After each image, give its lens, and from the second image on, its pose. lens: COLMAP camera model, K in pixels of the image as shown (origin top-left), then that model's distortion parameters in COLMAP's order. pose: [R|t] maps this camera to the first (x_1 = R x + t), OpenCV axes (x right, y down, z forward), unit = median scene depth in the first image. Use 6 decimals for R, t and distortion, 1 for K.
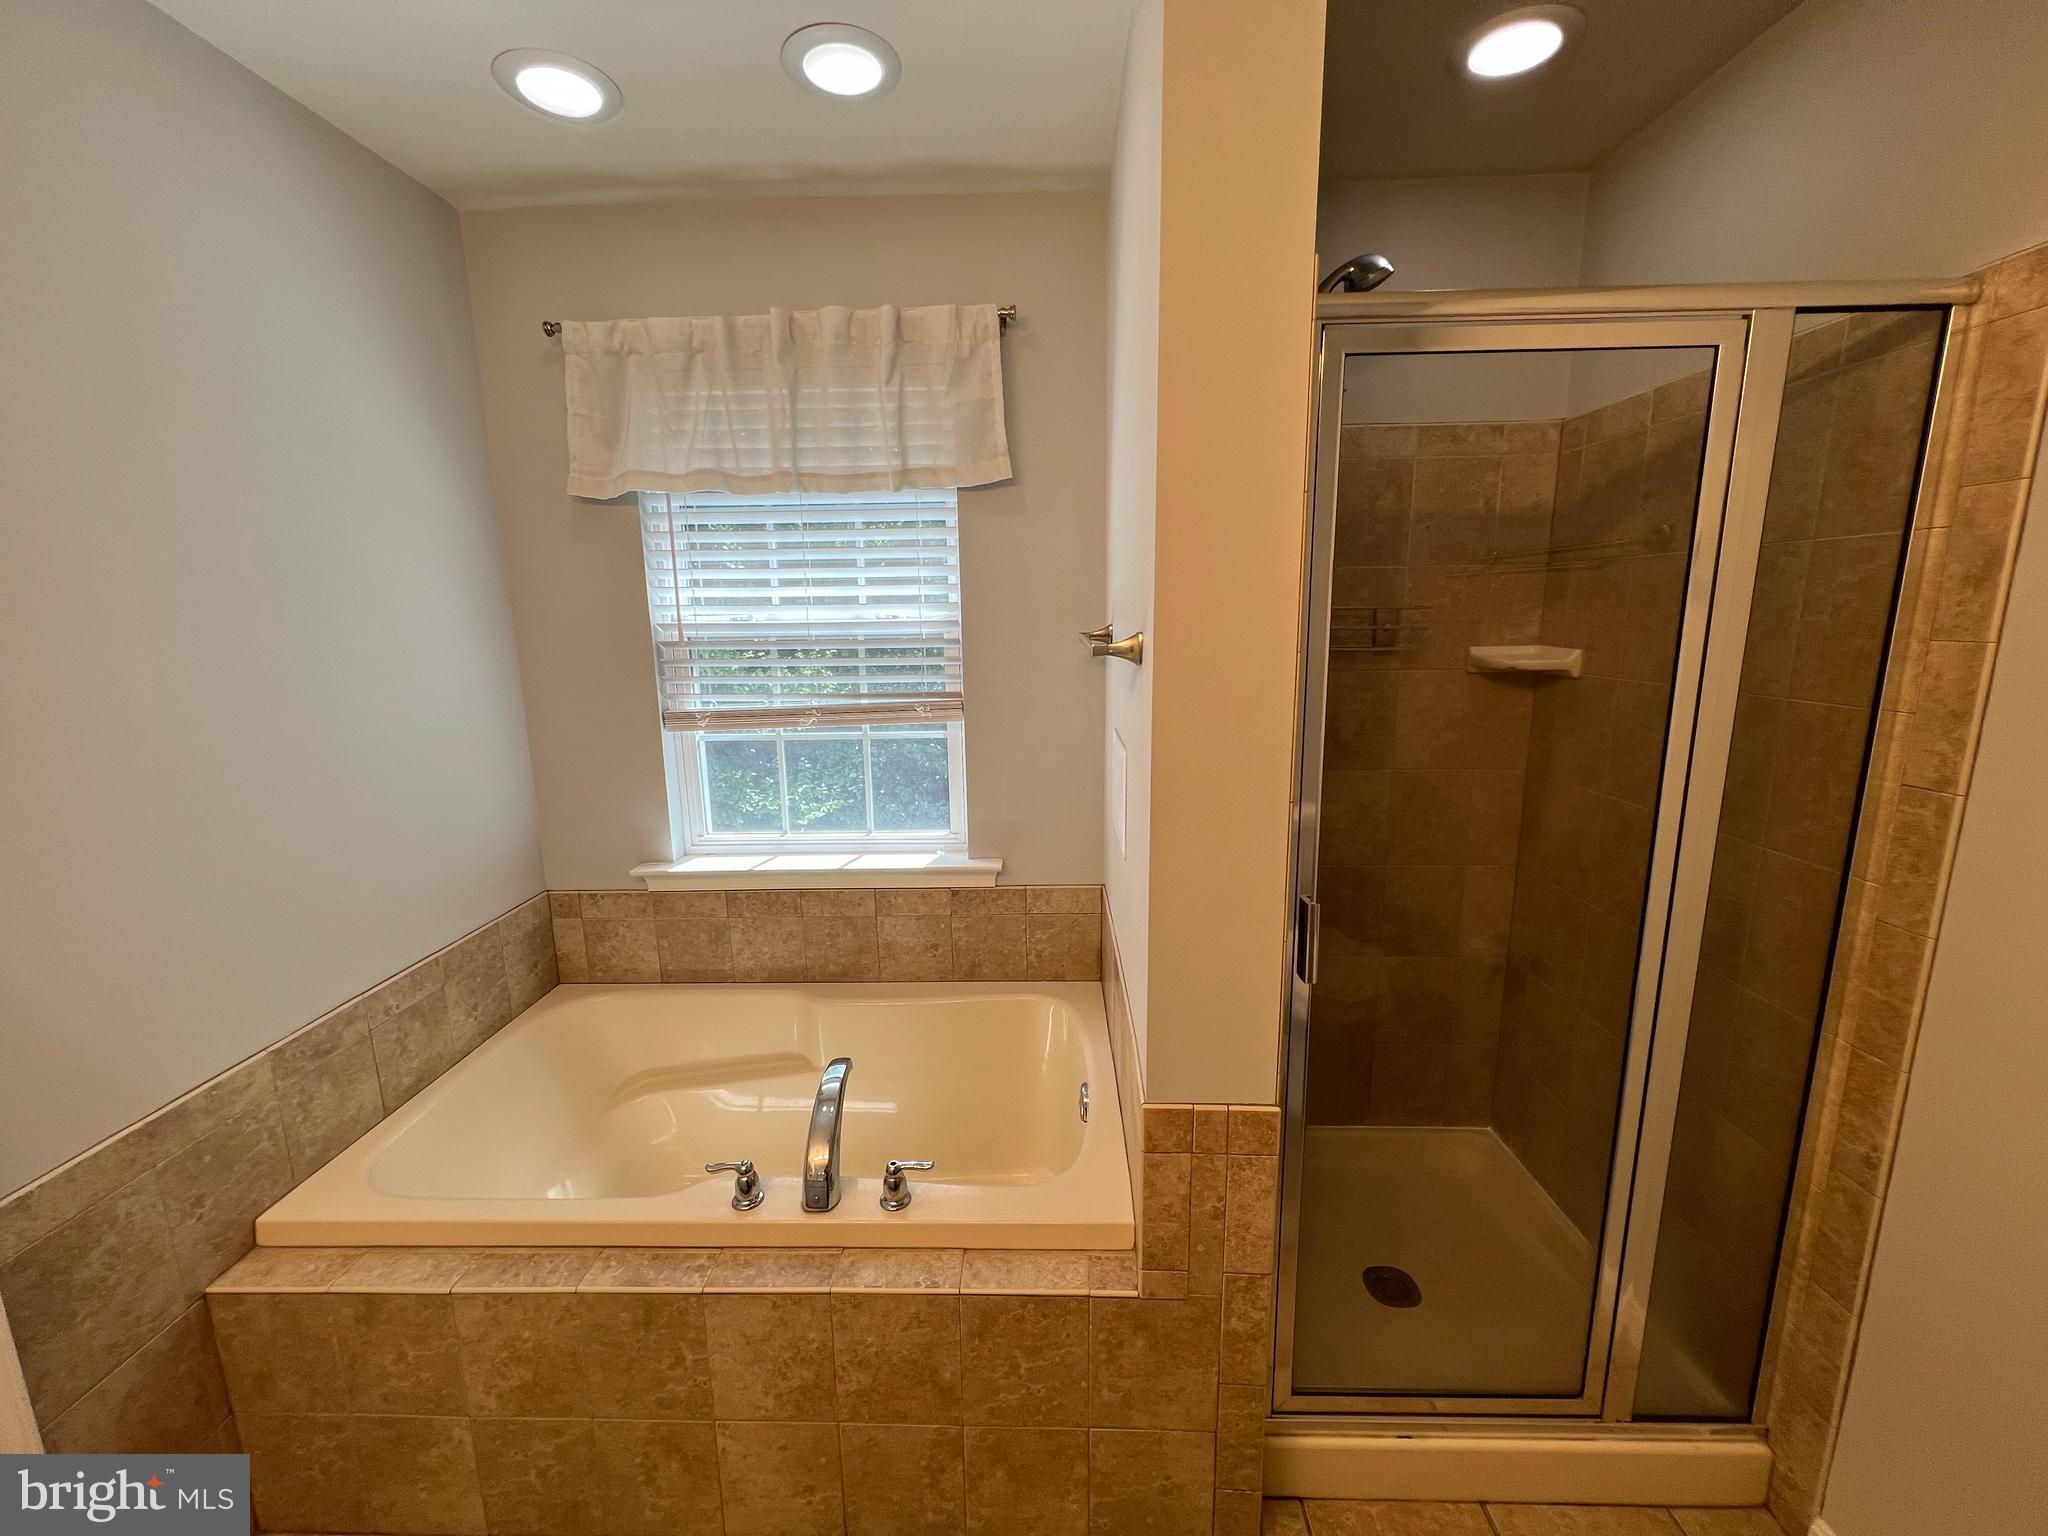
lens RADIAL K [[821.4, 0, 1024.7], [0, 821.4, 764.4], [0, 0, 1]] dist [-0.000750, 0.000998]
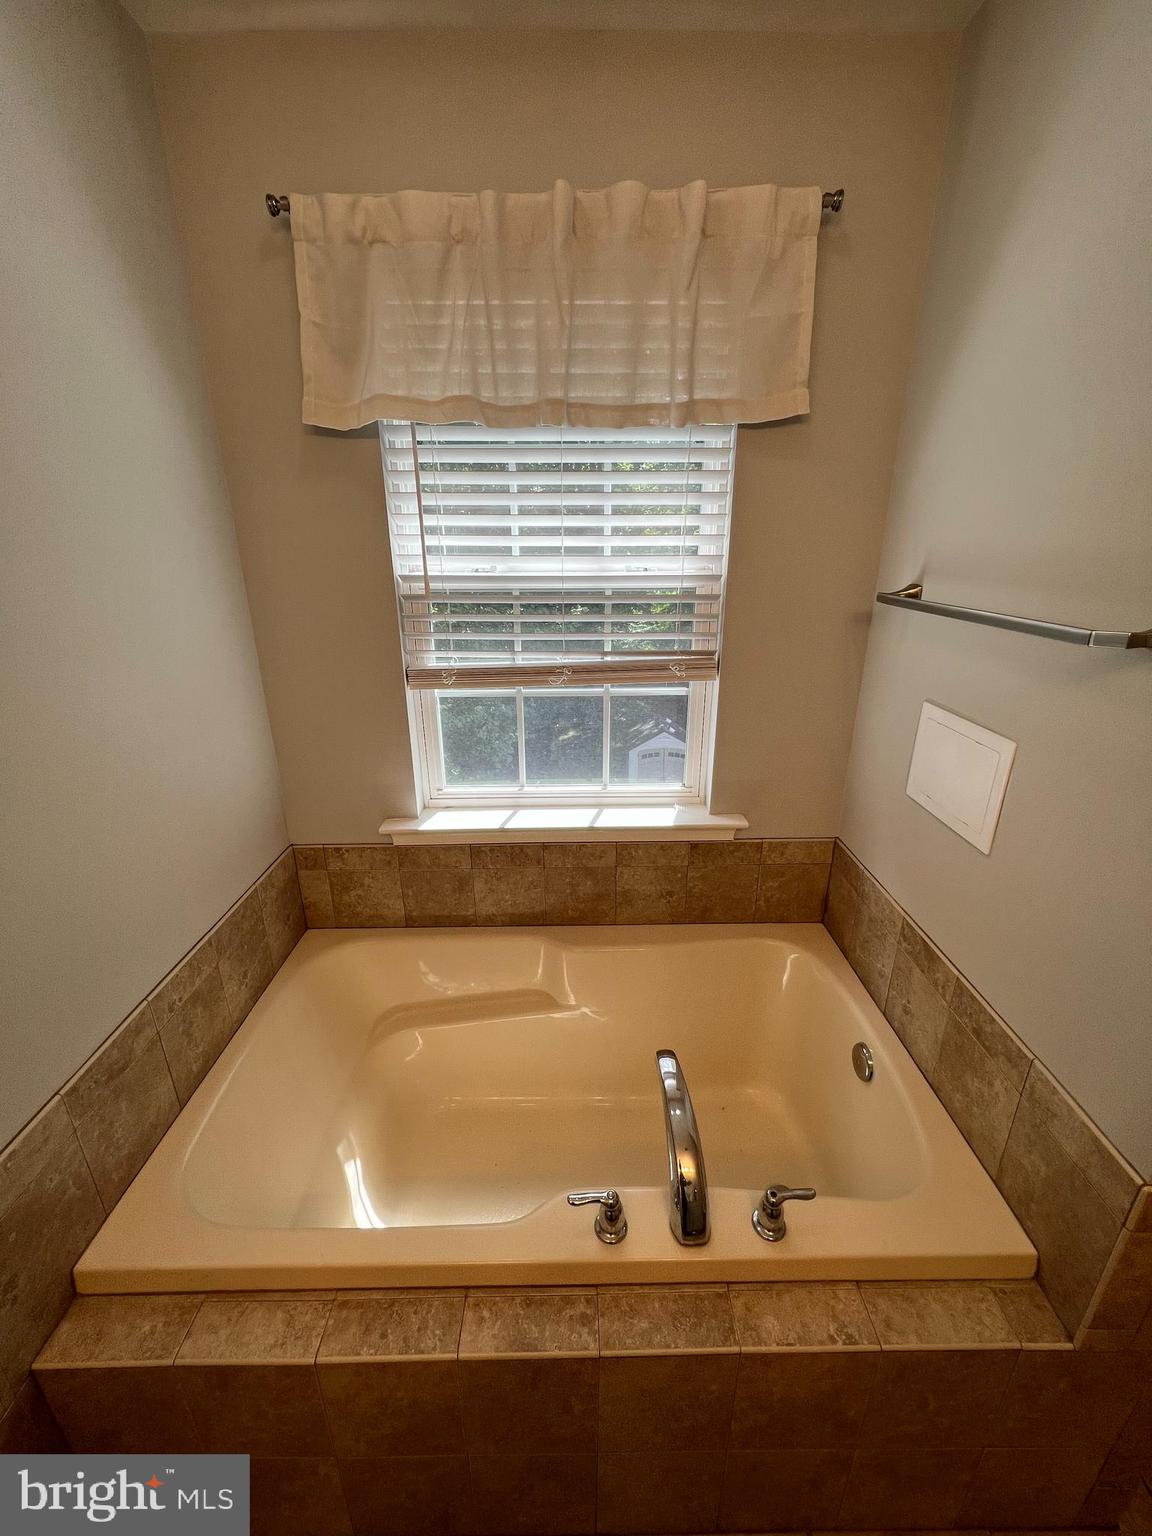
lens RADIAL K [[616.0, 0, 579.8], [0, 616.0, 764.7], [0, 0, 1]] dist [-0.000750, 0.000998]
pose [[0.999160, -0.002054, 0.040918, -0.293704], [-0.004391, 0.987618, 0.156814, -0.074686], [-0.040733, -0.156862, 0.986780, 0.286364]]
